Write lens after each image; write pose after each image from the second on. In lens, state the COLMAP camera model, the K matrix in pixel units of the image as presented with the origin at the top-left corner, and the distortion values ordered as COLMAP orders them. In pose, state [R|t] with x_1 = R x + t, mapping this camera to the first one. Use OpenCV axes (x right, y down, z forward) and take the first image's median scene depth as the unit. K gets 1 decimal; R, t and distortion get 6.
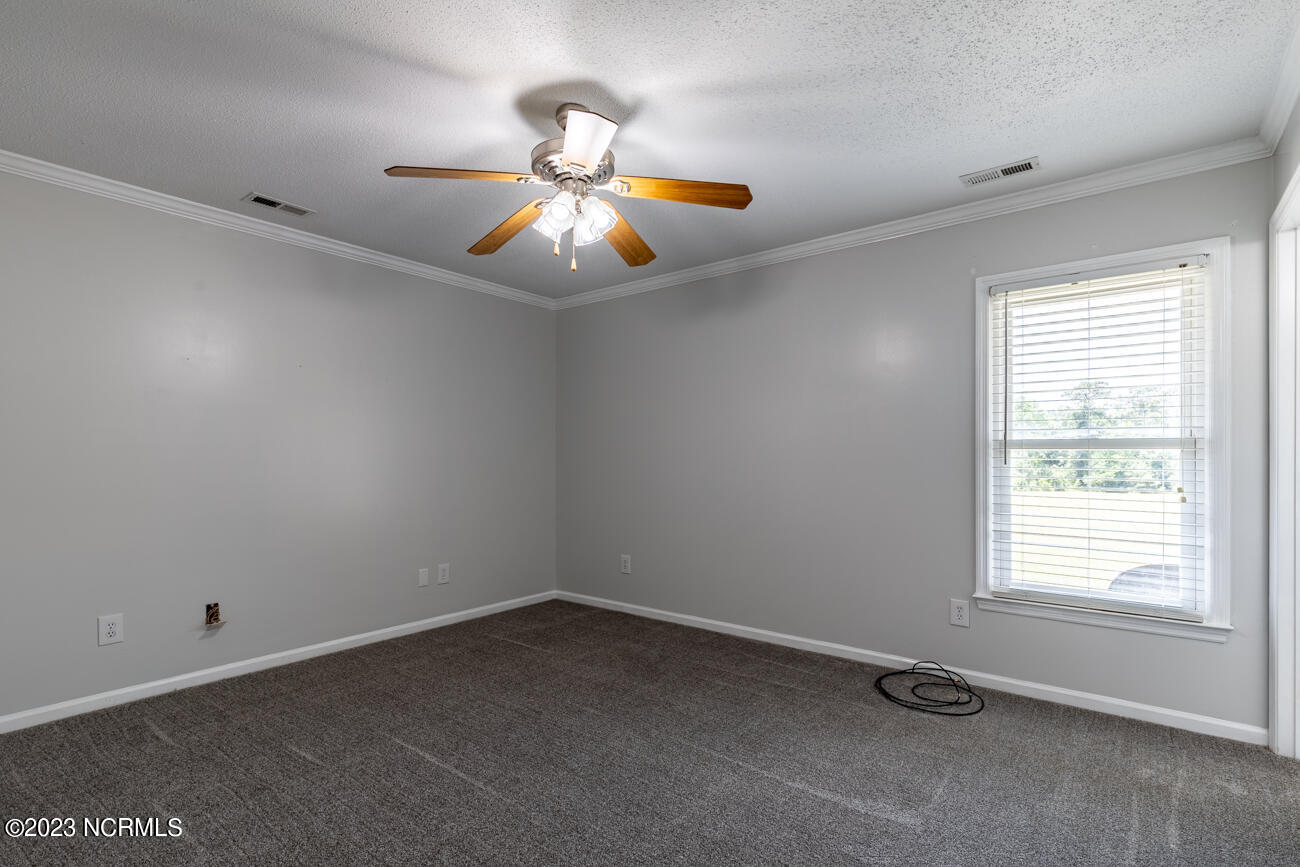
lens RADIAL K [[618.0, 0, 649.3], [0, 618.0, 458.7], [0, 0, 1]] dist [0.000404, 0.000109]
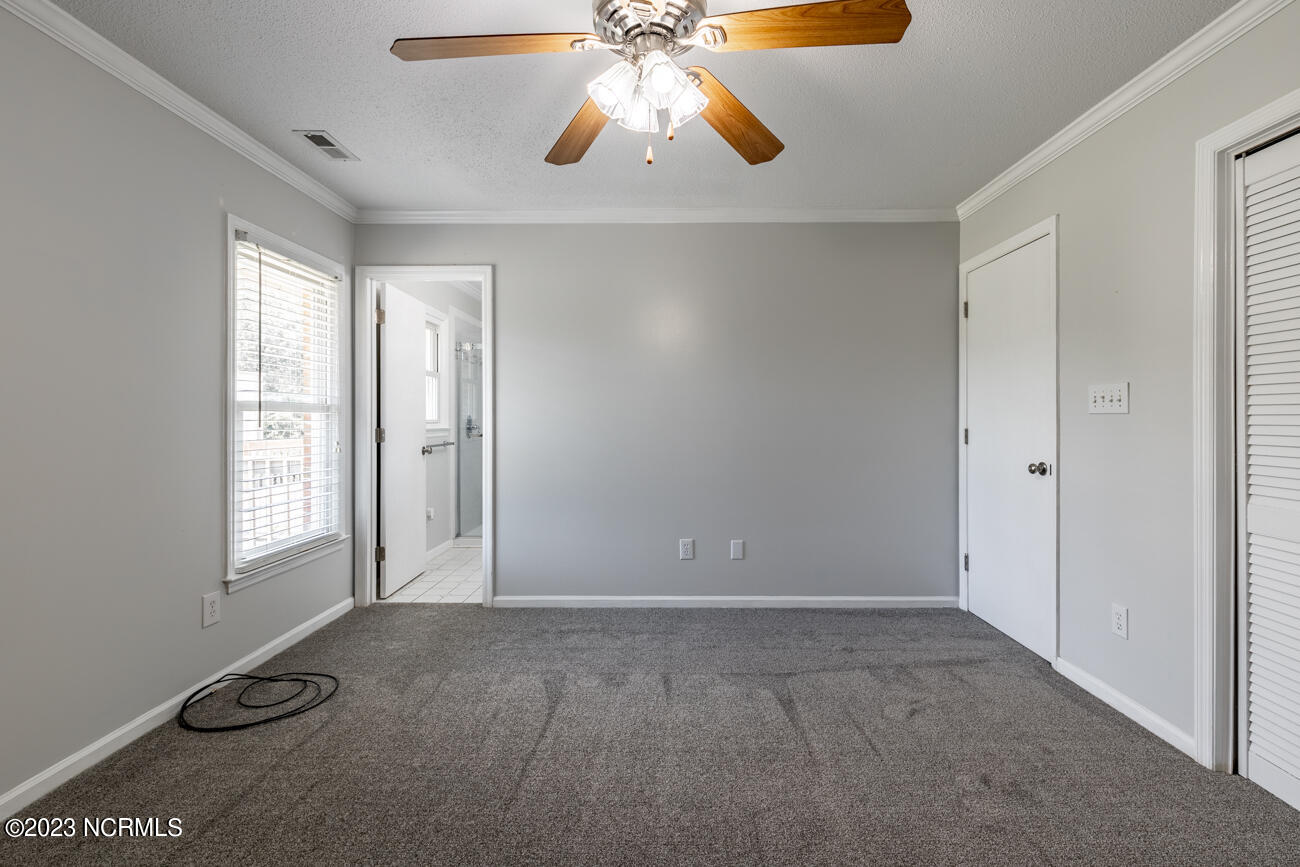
lens RADIAL K [[613.1, 0, 652.8], [0, 613.1, 414.0], [0, 0, 1]] dist [-0.000541, -0.000088]
pose [[-0.599036, 0.006169, 0.800698, -0.532531], [0.004246, 0.999981, -0.004529, -0.003908], [-0.800711, 0.000687, -0.599051, 1.071846]]
